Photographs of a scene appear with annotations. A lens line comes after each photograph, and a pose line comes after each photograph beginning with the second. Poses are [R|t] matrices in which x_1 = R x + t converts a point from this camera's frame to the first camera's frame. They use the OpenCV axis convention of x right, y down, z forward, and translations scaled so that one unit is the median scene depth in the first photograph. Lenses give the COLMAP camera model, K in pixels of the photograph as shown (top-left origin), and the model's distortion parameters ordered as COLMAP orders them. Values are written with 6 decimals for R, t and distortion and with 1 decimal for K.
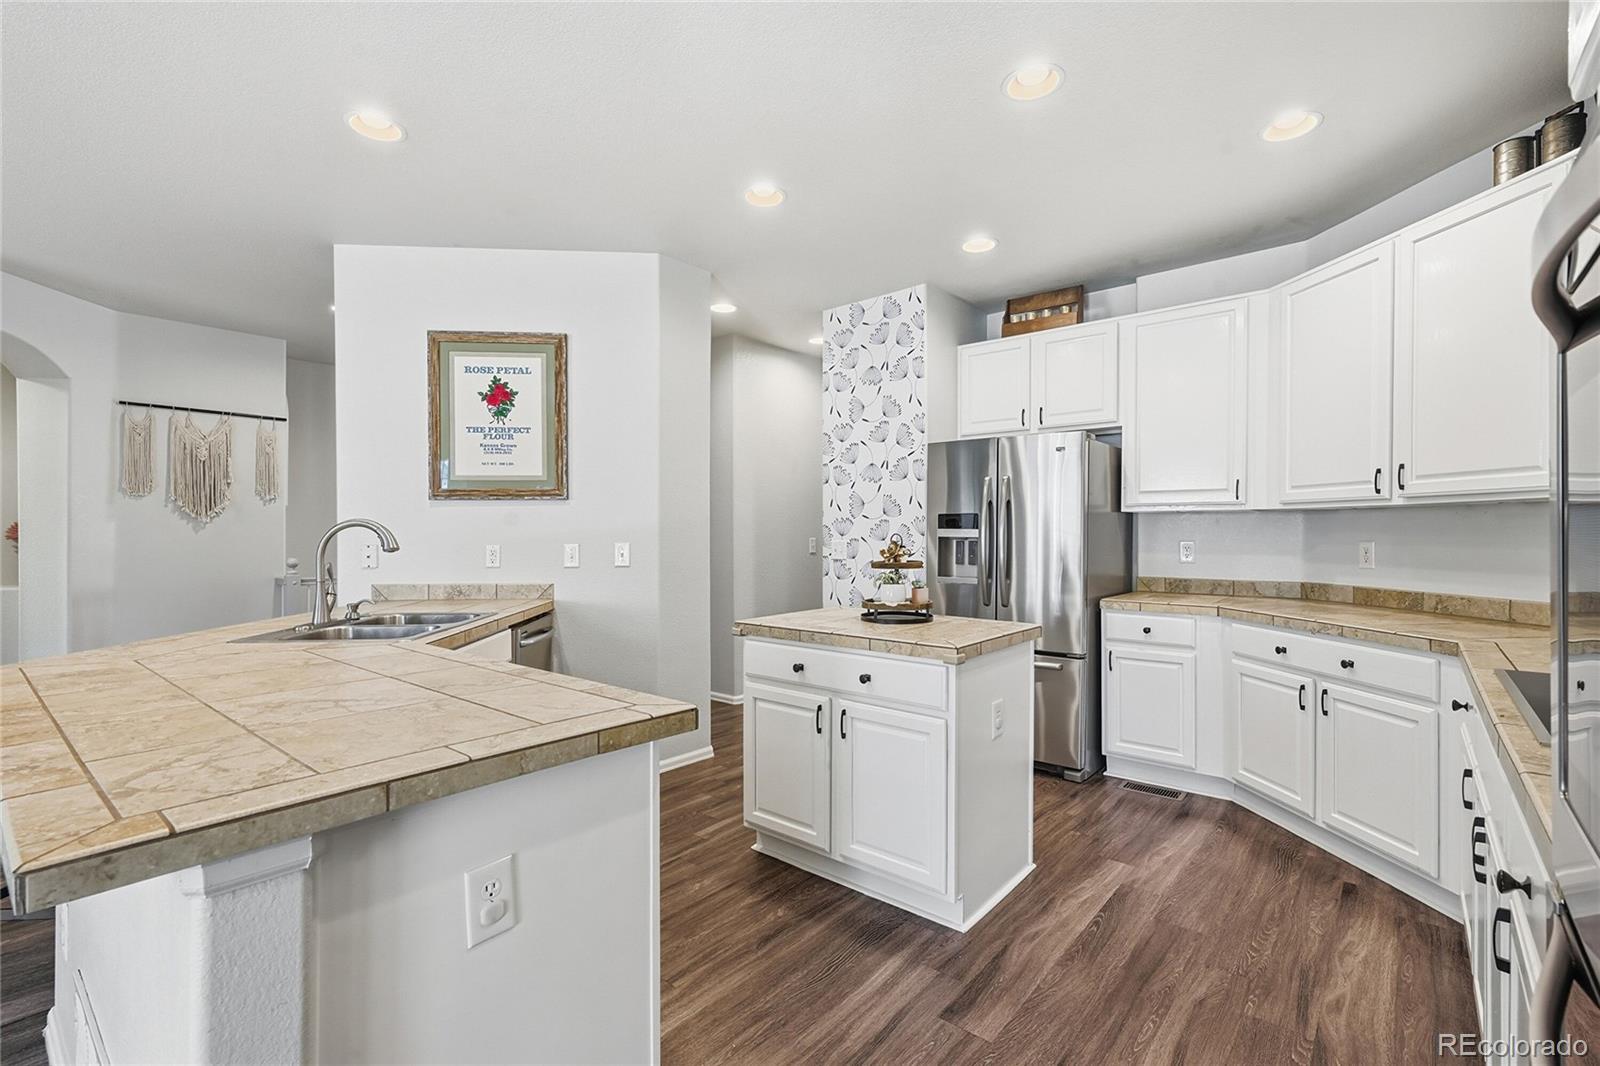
lens RADIAL K [[714.3, 0, 805.9], [0, 714.3, 539.8], [0, 0, 1]] dist [-0.001239, 0.000964]
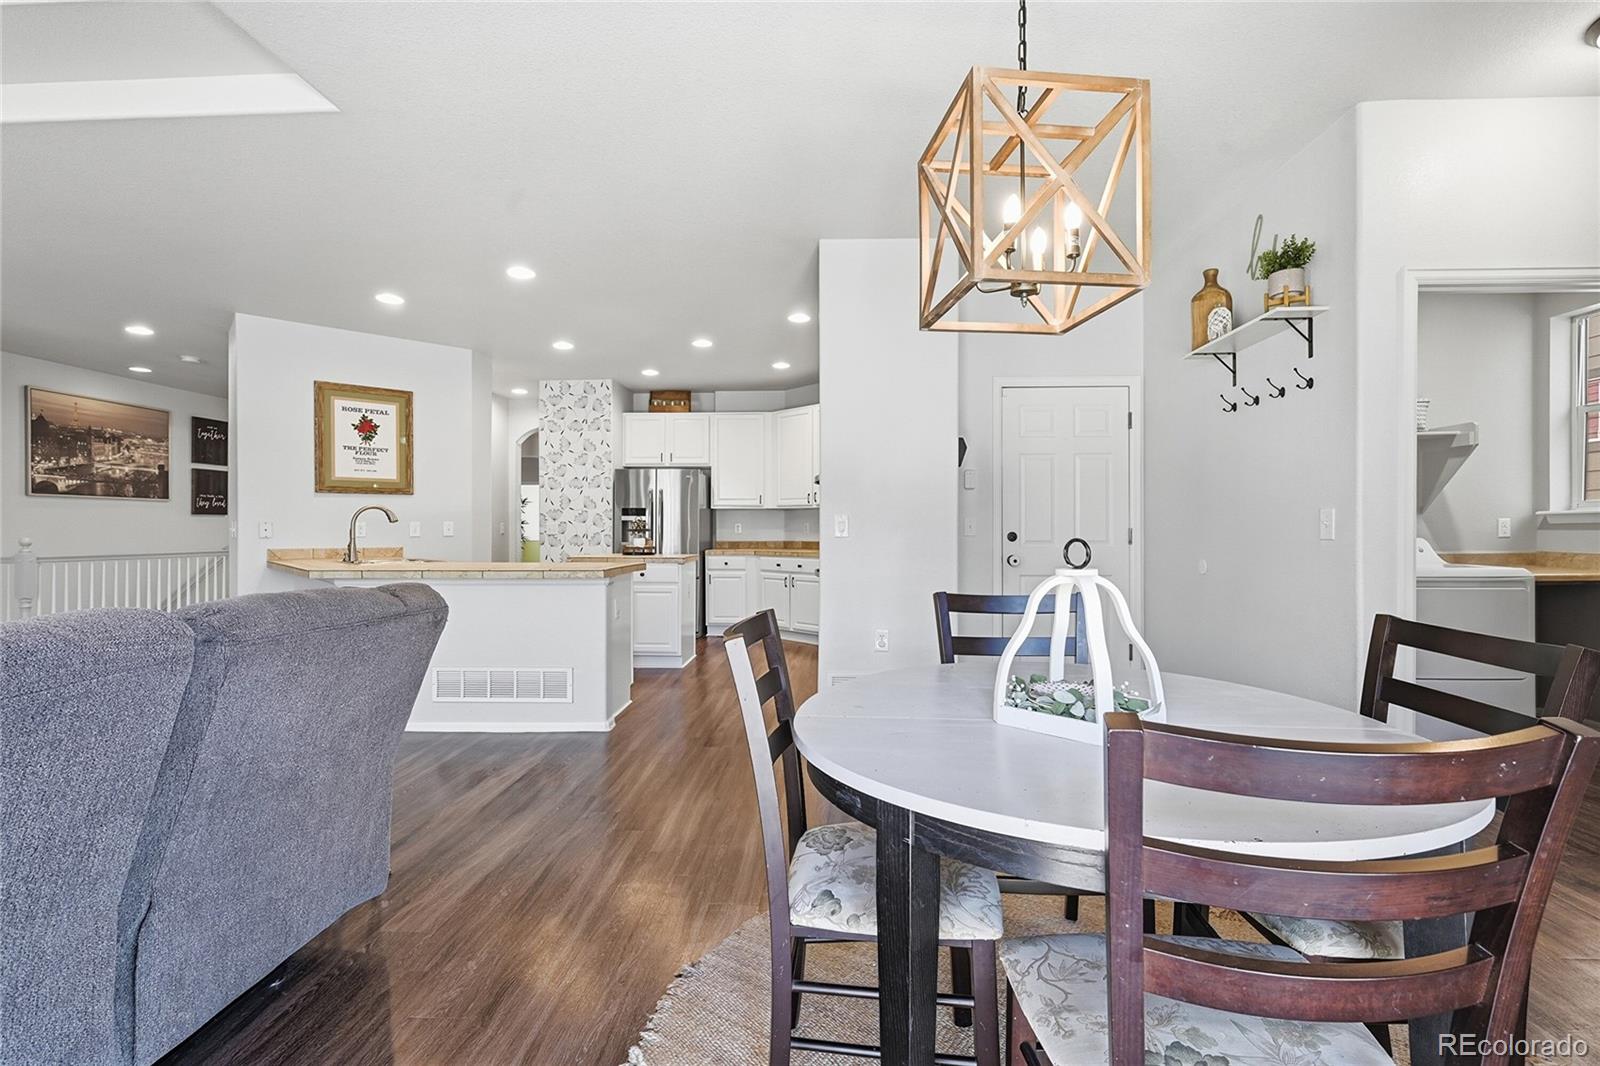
lens RADIAL K [[714.3, 0, 805.5], [0, 714.3, 529.1], [0, 0, 1]] dist [-0.001239, 0.000964]
pose [[0.792910, 0.000757, 0.609338, -0.617377], [0.004107, 0.999970, -0.006586, 0.035586], [-0.609325, 0.007724, 0.792883, -0.821334]]
